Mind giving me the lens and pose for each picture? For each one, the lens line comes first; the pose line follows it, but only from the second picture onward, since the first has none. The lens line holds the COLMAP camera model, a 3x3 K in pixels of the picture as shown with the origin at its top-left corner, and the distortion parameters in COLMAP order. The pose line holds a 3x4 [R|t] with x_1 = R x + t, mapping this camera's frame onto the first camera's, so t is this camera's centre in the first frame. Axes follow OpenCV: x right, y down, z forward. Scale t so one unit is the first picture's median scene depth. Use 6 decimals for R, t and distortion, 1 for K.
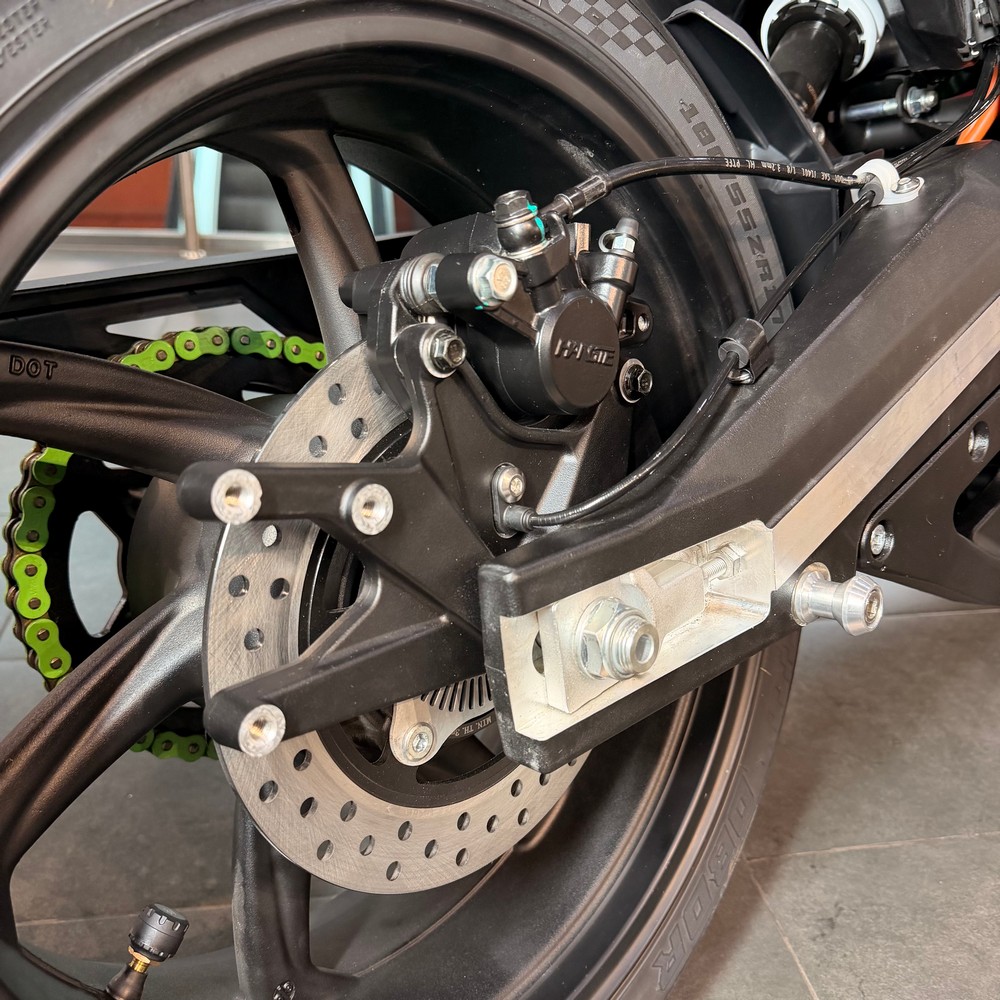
lens RADIAL K [[953.9, 0, 487.5], [0, 953.9, 500.5], [0, 0, 1]] dist [0.168455, -0.301330]
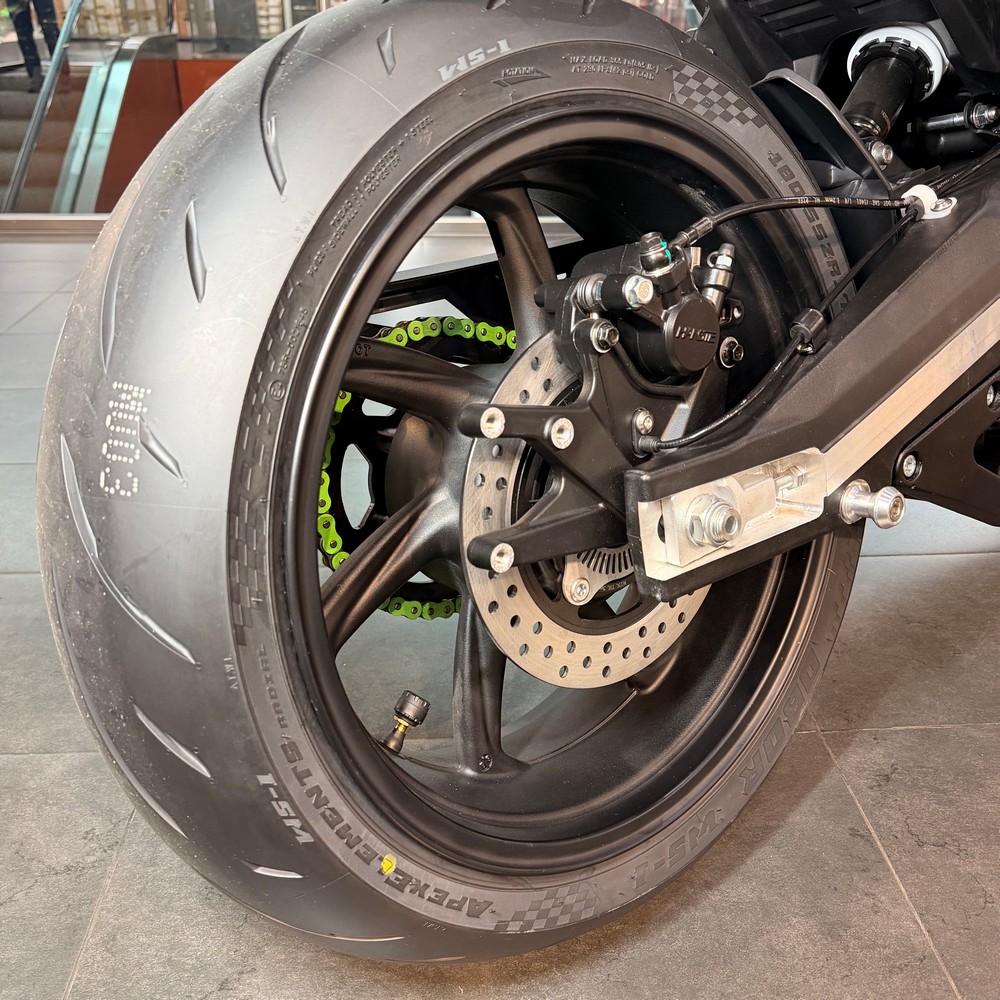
lens RADIAL K [[953.9, 0, 487.5], [0, 953.9, 500.5], [0, 0, 1]] dist [0.168455, -0.301330]
pose [[0.994031, 0.011857, -0.108454, -0.052029], [-0.008275, 0.999407, 0.033415, 0.054239], [0.108786, -0.032319, 0.993540, -0.506406]]
